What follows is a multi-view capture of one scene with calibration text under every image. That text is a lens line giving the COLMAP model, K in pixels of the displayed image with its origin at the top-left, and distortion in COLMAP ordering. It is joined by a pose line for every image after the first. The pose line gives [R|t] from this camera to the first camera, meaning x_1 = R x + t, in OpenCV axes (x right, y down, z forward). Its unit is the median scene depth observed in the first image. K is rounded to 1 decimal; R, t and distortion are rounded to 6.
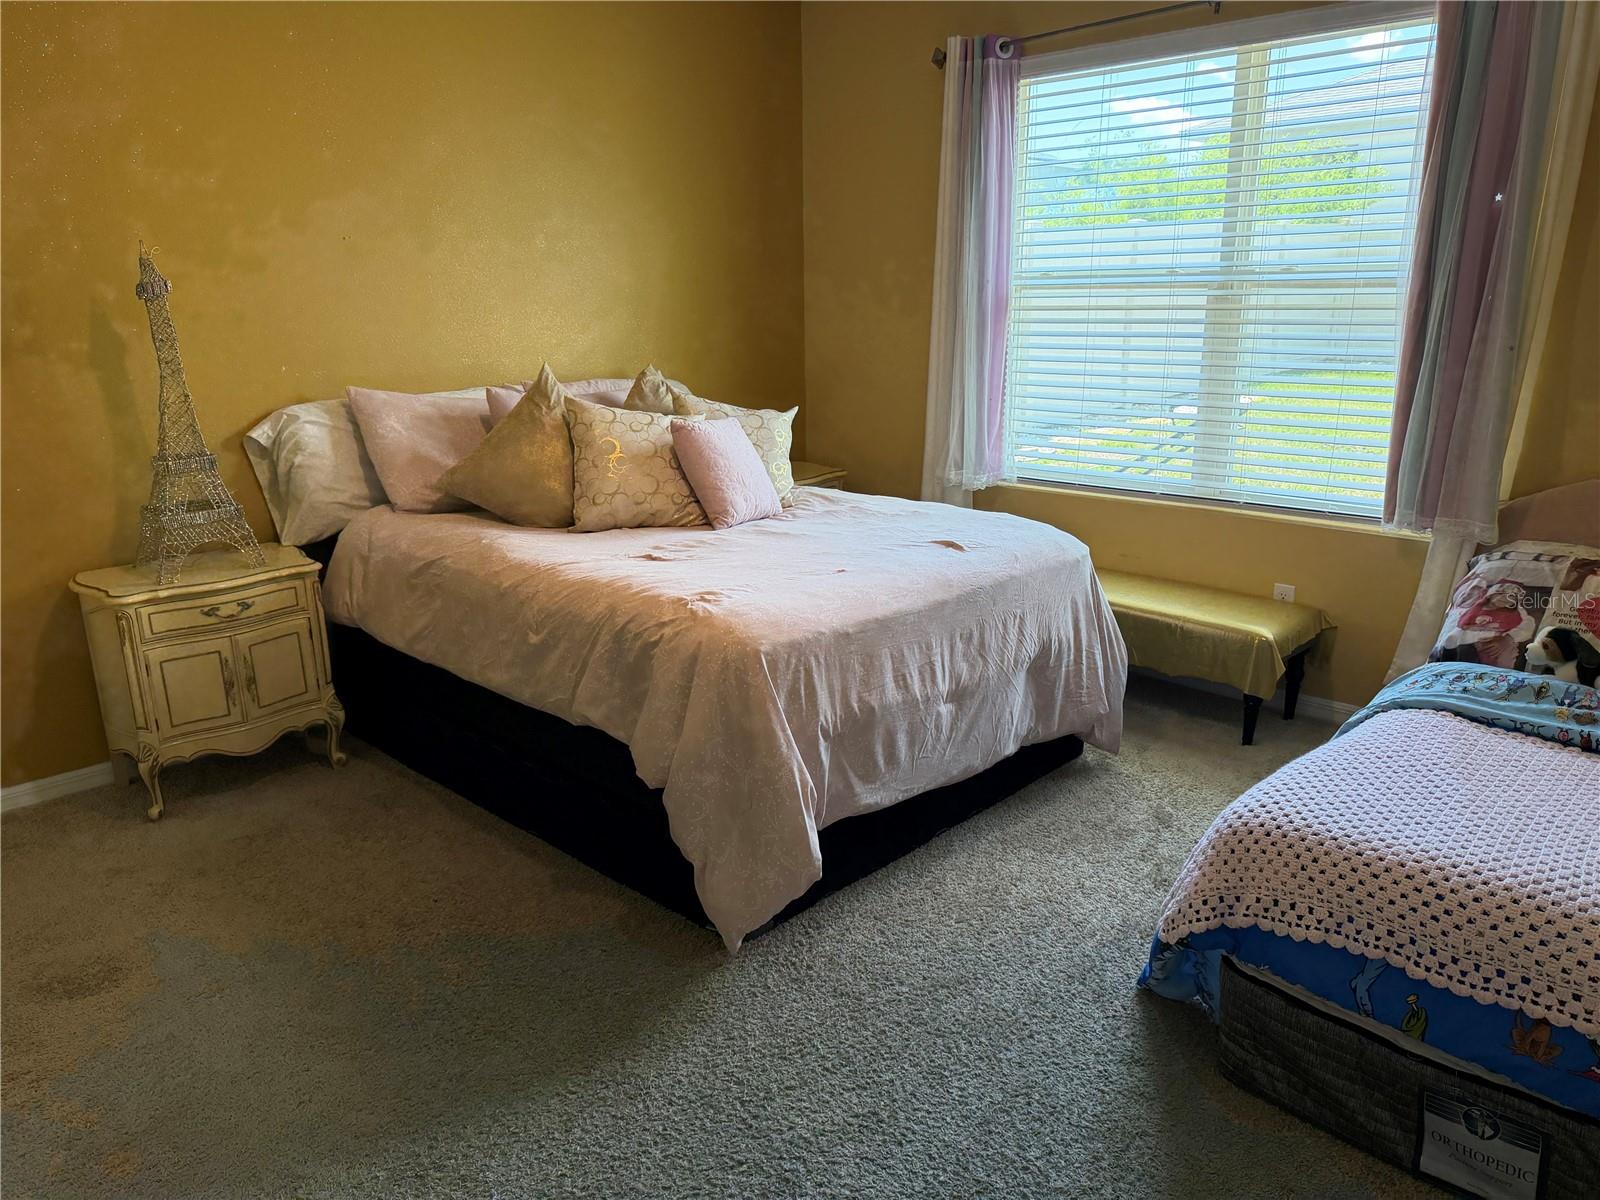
lens RADIAL K [[1130.6, 0, 795.7], [0, 1130.6, 602.1], [0, 0, 1]] dist [0.157228, -0.322351]
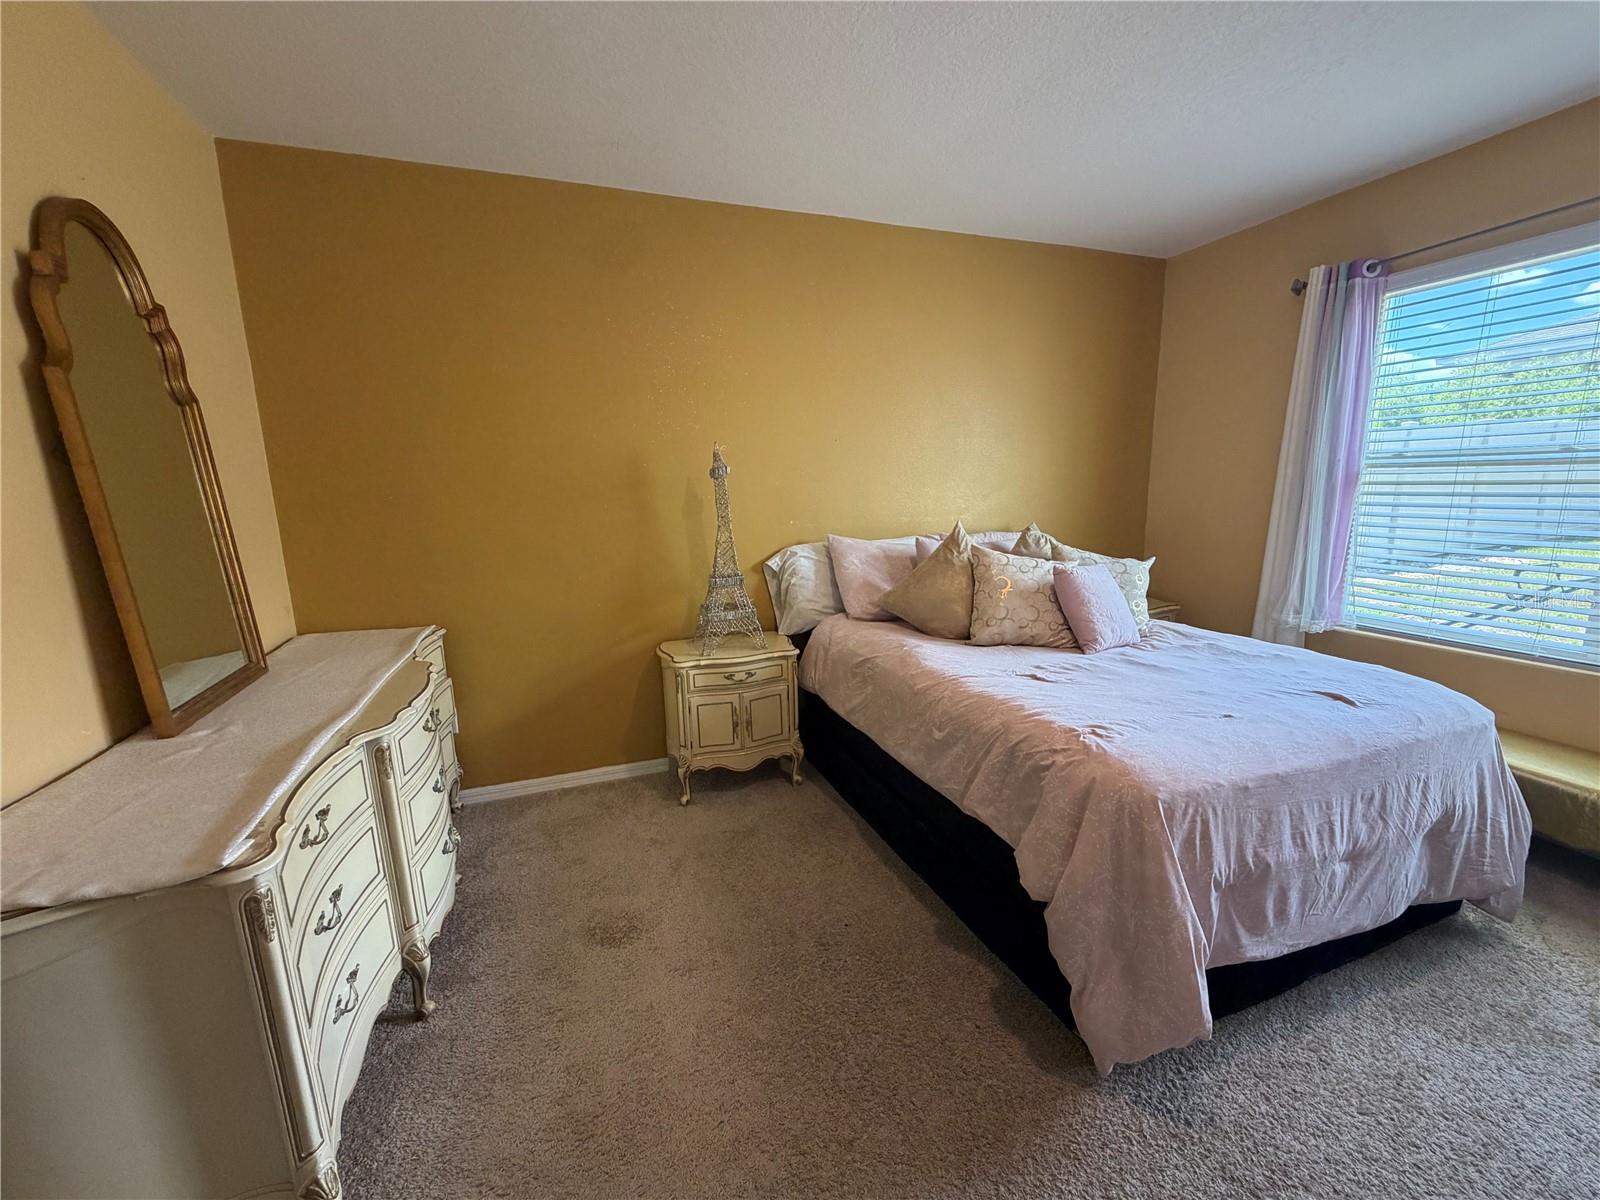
lens RADIAL K [[640.4, 0, 797.5], [0, 640.4, 601.7], [0, 0, 1]] dist [-0.000697, 0.000096]
pose [[0.909505, 0.070997, -0.409584, -0.078328], [-0.102841, 0.993108, -0.056219, -0.051480], [0.402770, 0.093253, 0.910538, 0.239181]]
